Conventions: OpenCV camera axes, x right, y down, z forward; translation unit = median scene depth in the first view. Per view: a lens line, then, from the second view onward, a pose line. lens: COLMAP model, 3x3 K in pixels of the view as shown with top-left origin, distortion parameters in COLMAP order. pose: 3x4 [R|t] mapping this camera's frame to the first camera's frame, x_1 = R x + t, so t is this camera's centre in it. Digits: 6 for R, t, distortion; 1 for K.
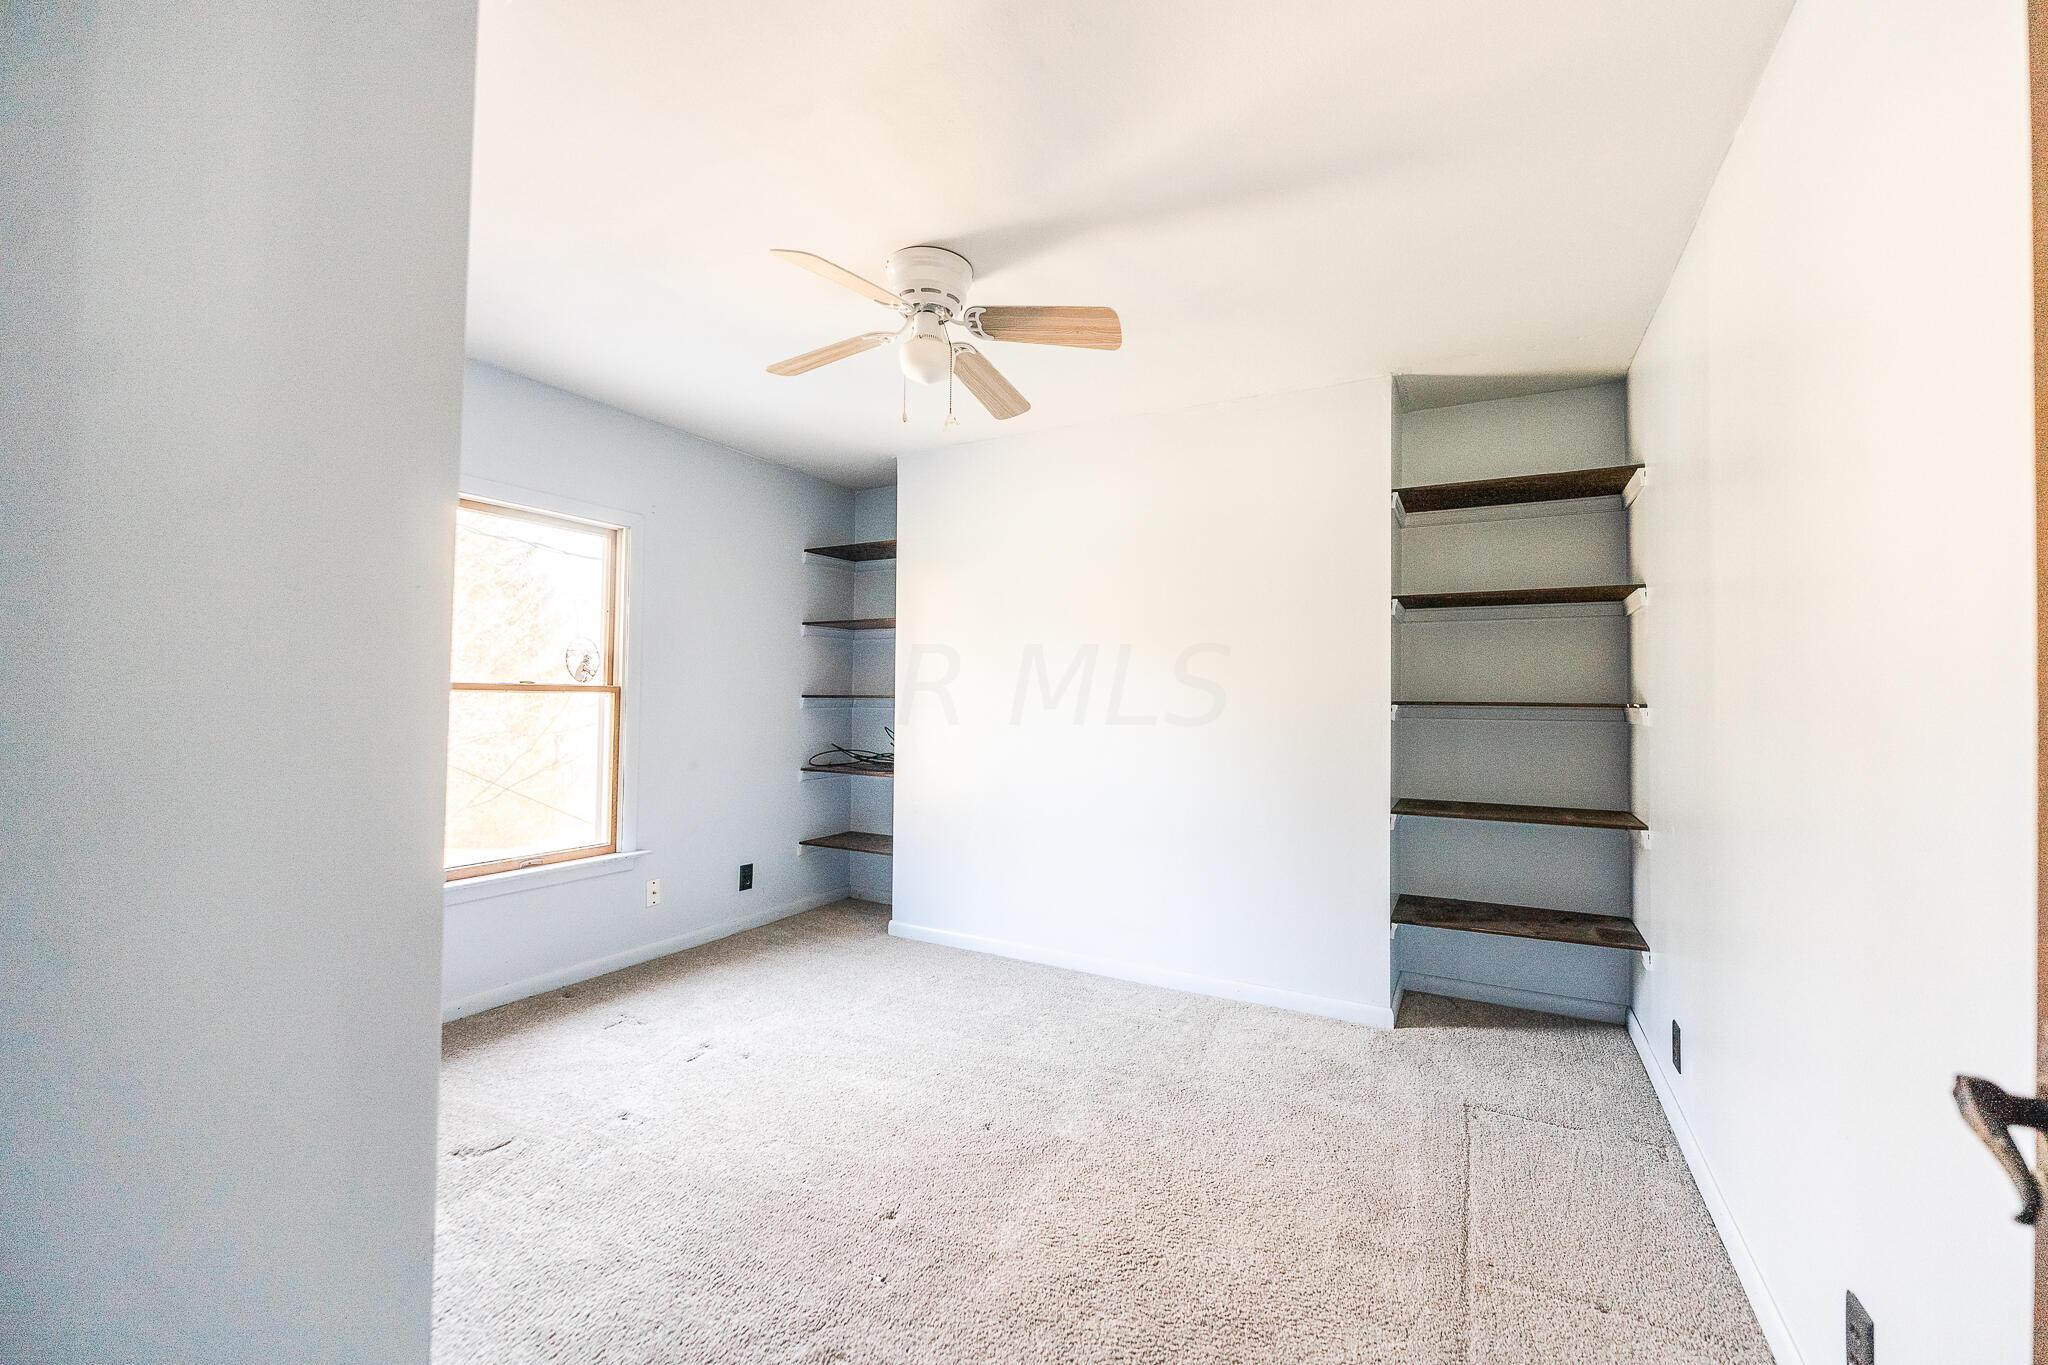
lens RADIAL K [[820.5, 0, 1024.0], [0, 820.5, 682.5], [0, 0, 1]] dist [0.011821, -0.000022]
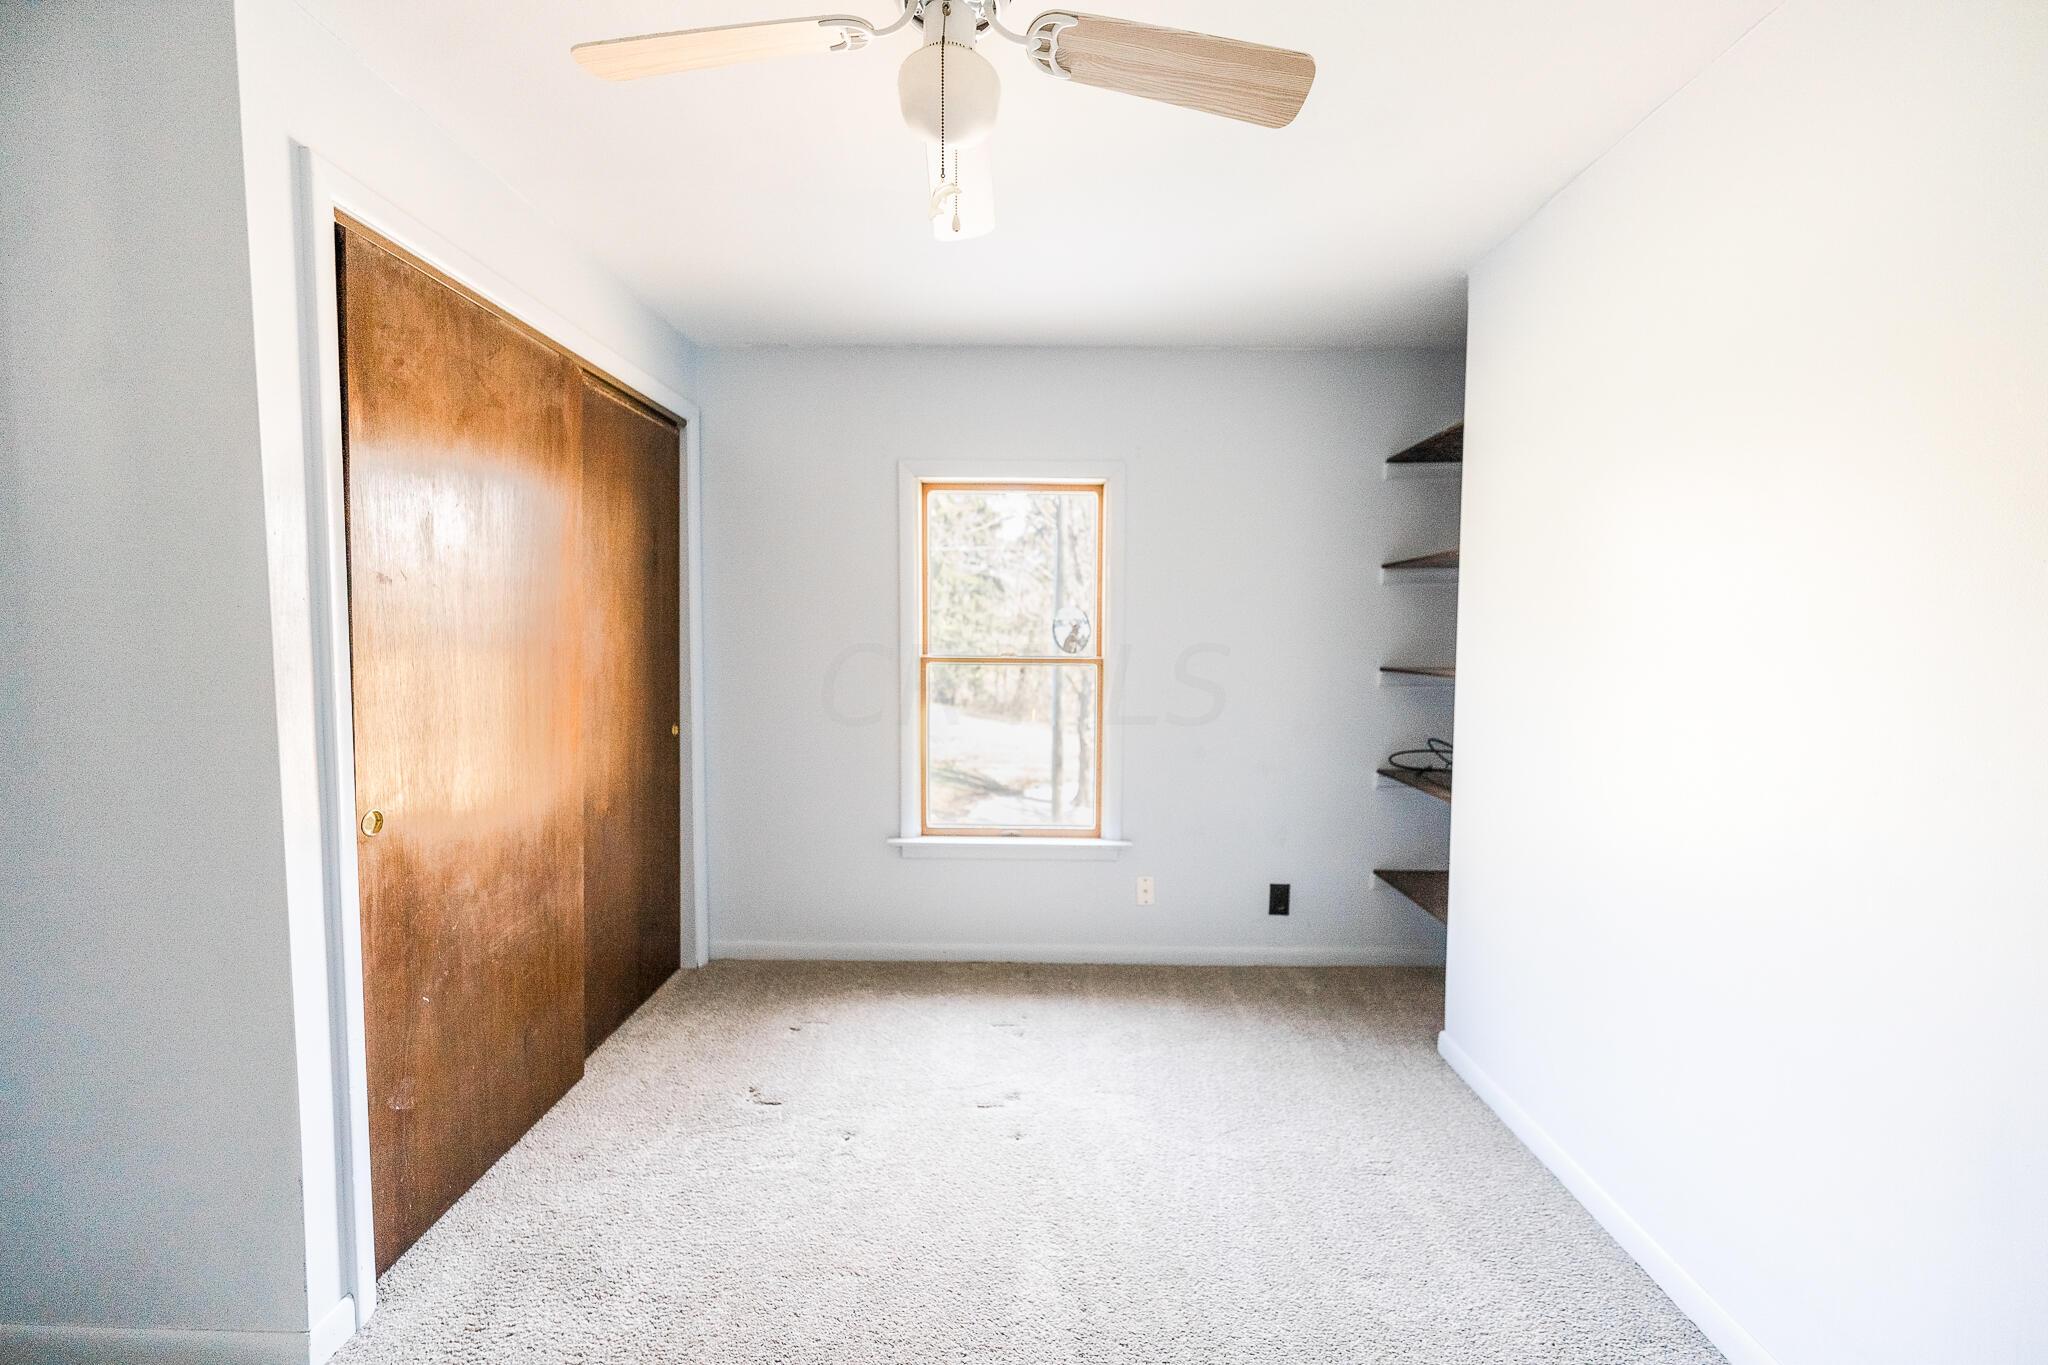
lens RADIAL K [[820.5, 0, 1024.0], [0, 820.5, 682.5], [0, 0, 1]] dist [0.011821, -0.000022]
pose [[0.481791, 0.042044, -0.875277, 0.259591], [0.014421, 0.998333, 0.055893, -0.020367], [0.876168, -0.039551, 0.480381, 0.488941]]
